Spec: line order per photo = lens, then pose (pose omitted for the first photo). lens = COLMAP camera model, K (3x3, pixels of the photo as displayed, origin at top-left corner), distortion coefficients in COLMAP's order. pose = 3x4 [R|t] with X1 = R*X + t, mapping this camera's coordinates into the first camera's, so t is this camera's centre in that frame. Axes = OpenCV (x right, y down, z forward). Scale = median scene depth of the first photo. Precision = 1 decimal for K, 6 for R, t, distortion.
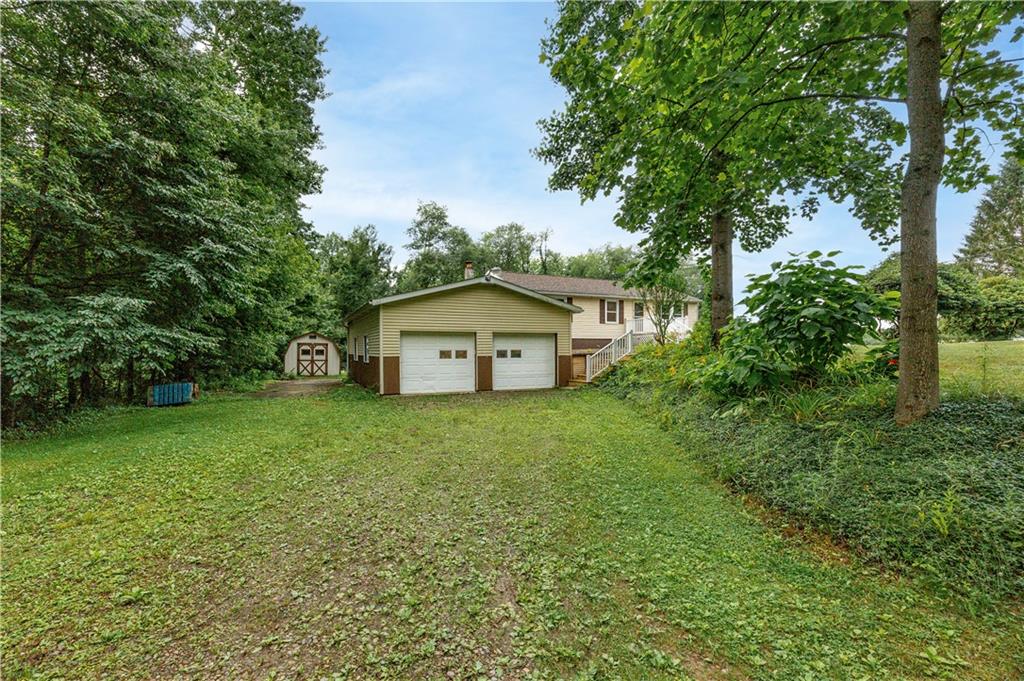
lens RADIAL K [[539.8, 0, 510.5], [0, 539.8, 341.9], [0, 0, 1]] dist [-0.000966, -0.000029]
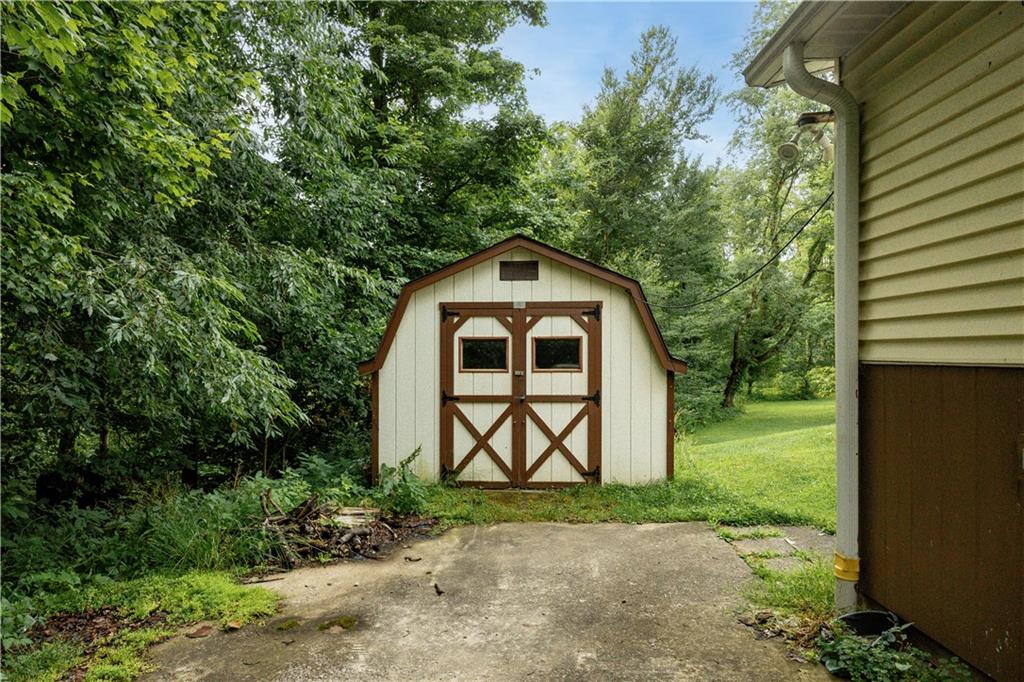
lens RADIAL K [[649.4, 0, 511.6], [0, 649.4, 343.0], [0, 0, 1]] dist [0.000137, 0.000009]
pose [[0.932051, -0.009451, -0.362204, -0.291438], [0.012085, 0.999914, 0.005010, 0.014358], [0.362126, -0.009047, 0.932085, 0.799367]]
